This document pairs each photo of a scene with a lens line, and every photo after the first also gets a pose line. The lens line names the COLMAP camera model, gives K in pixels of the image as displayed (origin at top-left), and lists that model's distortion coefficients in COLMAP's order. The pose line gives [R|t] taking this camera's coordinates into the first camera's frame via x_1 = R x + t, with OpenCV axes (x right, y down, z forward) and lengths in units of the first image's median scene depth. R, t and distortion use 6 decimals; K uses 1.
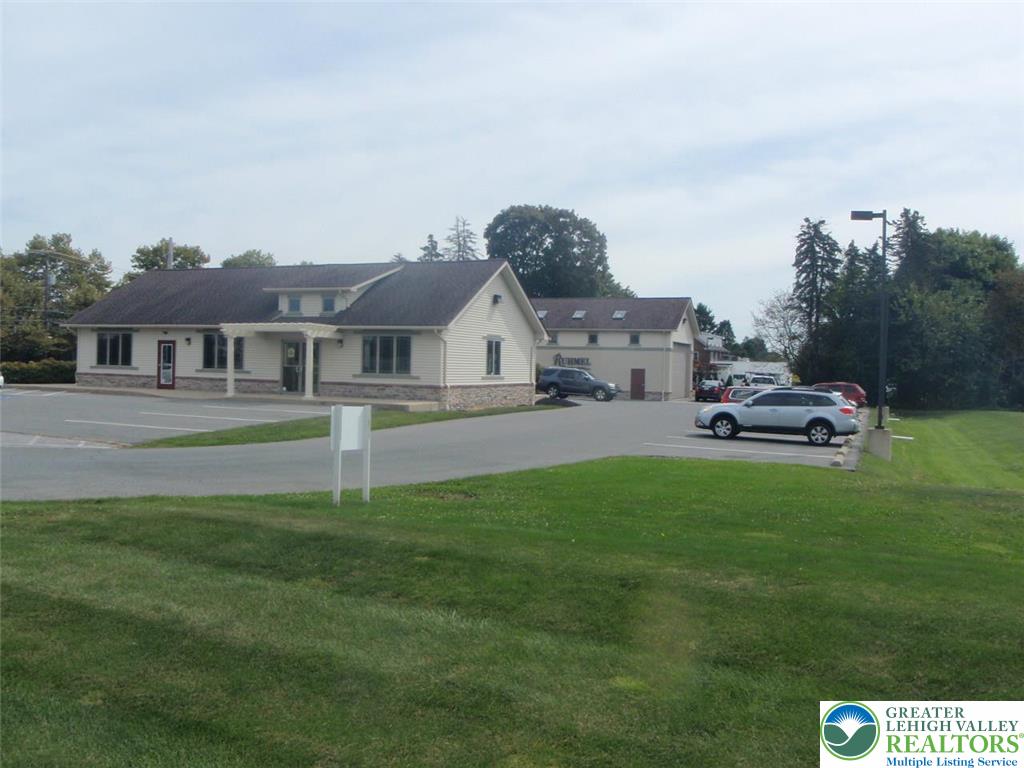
lens RADIAL K [[871.5, 0, 515.9], [0, 871.5, 372.1], [0, 0, 1]] dist [-0.055434, 0.042885]
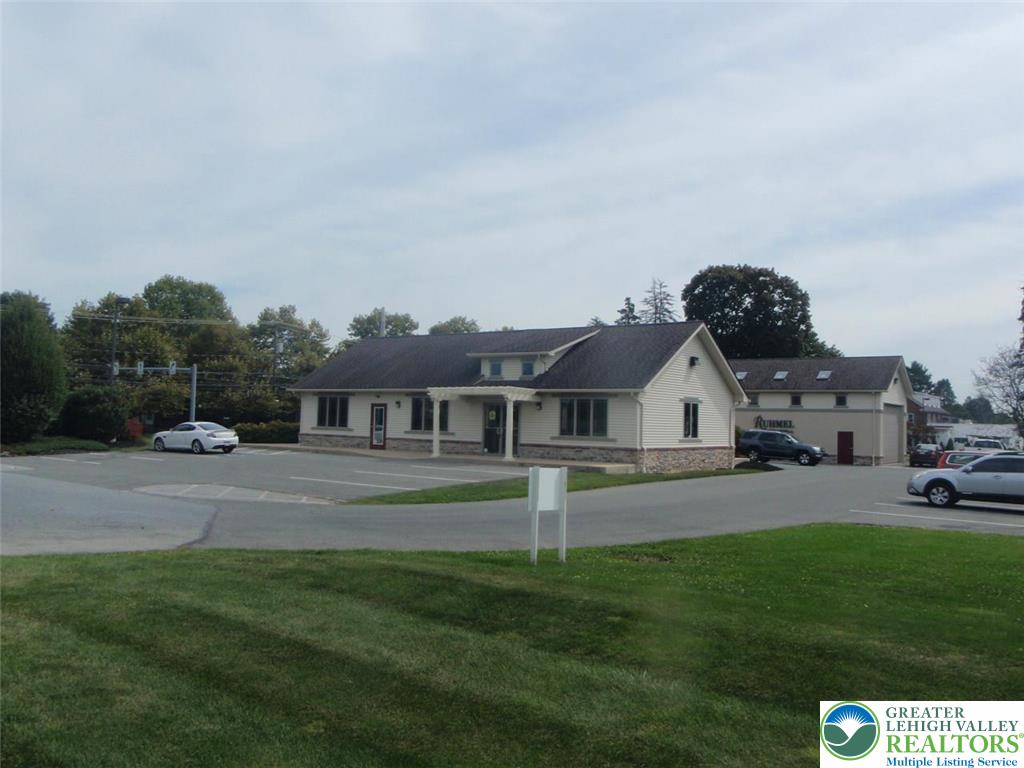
lens RADIAL K [[871.5, 0, 515.9], [0, 871.5, 372.1], [0, 0, 1]] dist [-0.055434, 0.042885]
pose [[0.974428, -0.011569, -0.224402, 0.003767], [-0.004374, 0.997508, -0.070417, -0.000793], [0.224657, 0.069598, 0.971949, -0.013252]]
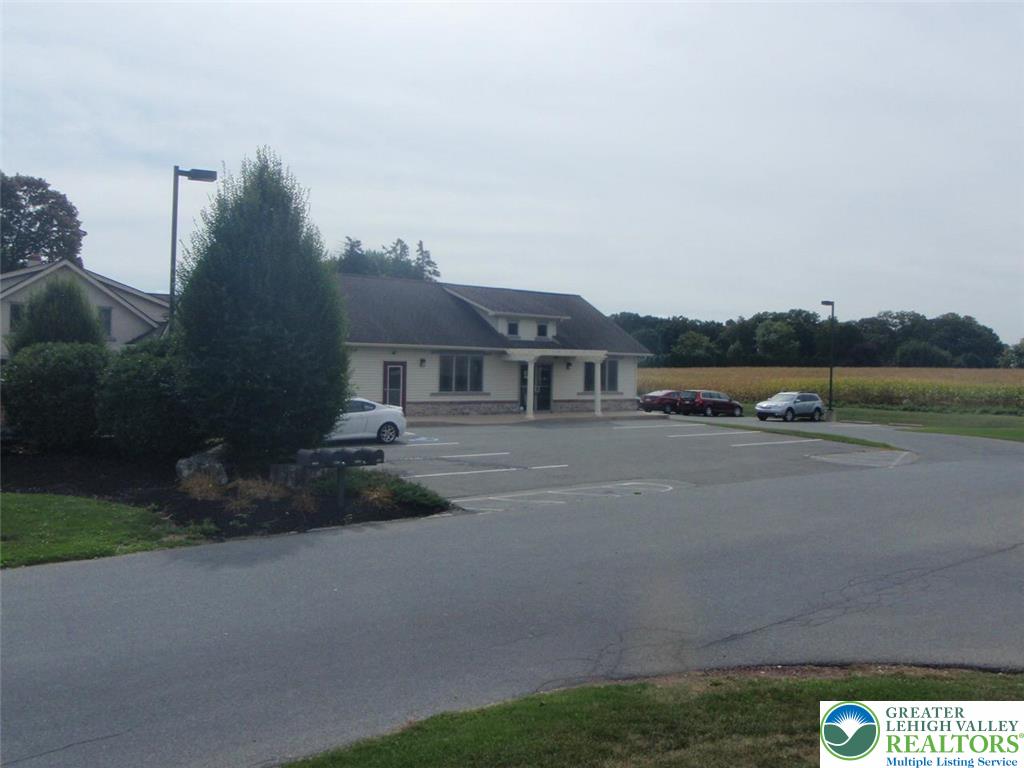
lens RADIAL K [[871.5, 0, 515.9], [0, 871.5, 372.1], [0, 0, 1]] dist [-0.055434, 0.042885]
pose [[0.490165, -0.013369, 0.871527, -1.514411], [0.012231, 0.999889, 0.008459, -0.043226], [-0.871544, 0.006513, 0.490274, 0.615122]]
